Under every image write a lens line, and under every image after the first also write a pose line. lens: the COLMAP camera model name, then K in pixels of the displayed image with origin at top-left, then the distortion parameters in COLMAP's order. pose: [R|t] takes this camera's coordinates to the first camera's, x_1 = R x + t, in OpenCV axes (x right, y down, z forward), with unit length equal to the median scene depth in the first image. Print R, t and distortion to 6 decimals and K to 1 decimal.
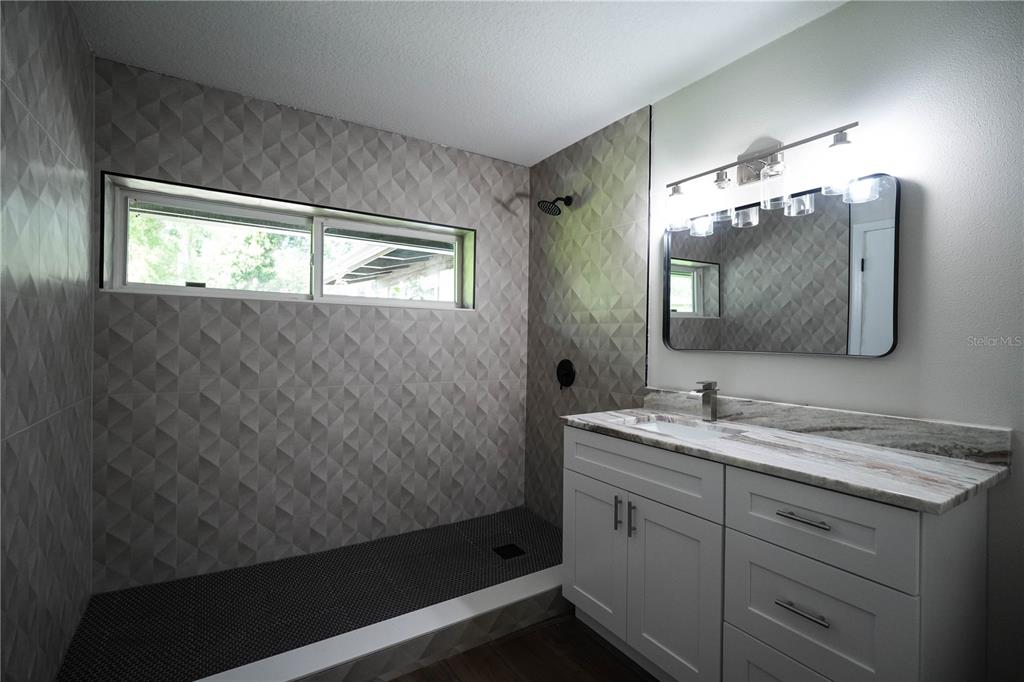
lens RADIAL K [[472.3, 0, 507.9], [0, 472.3, 338.7], [0, 0, 1]] dist [0.000643, 0.000368]
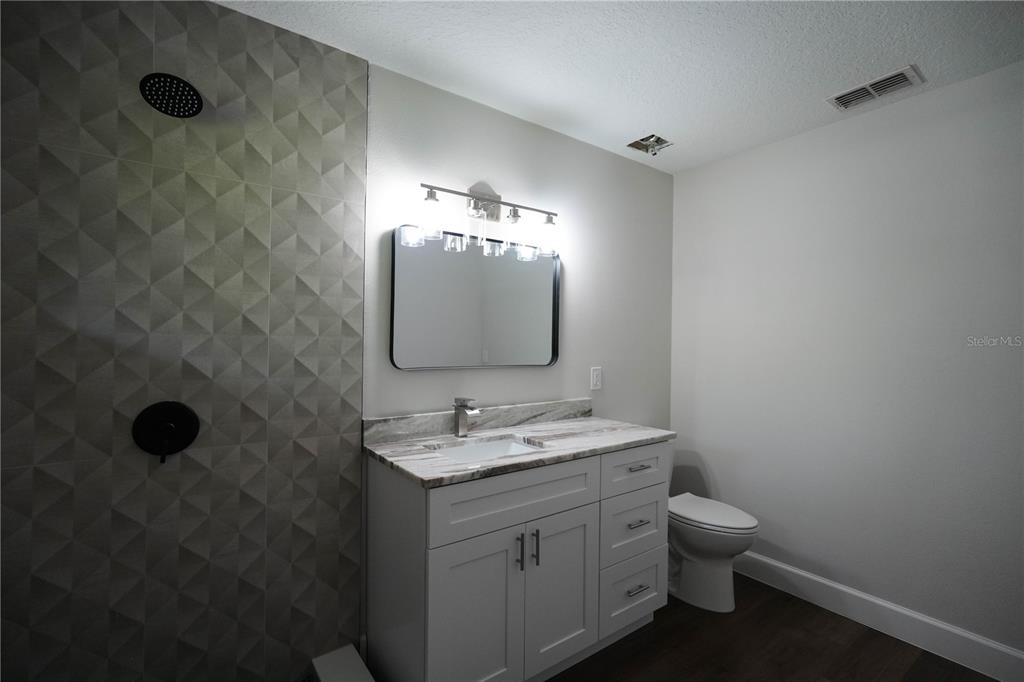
lens RADIAL K [[472.3, 0, 506.5], [0, 472.3, 341.8], [0, 0, 1]] dist [0.000643, 0.000368]
pose [[-0.070109, -0.012868, 0.997456, -0.546407], [-0.009978, 0.999876, 0.012197, -0.041334], [-0.997489, -0.009098, -0.070228, 0.880504]]
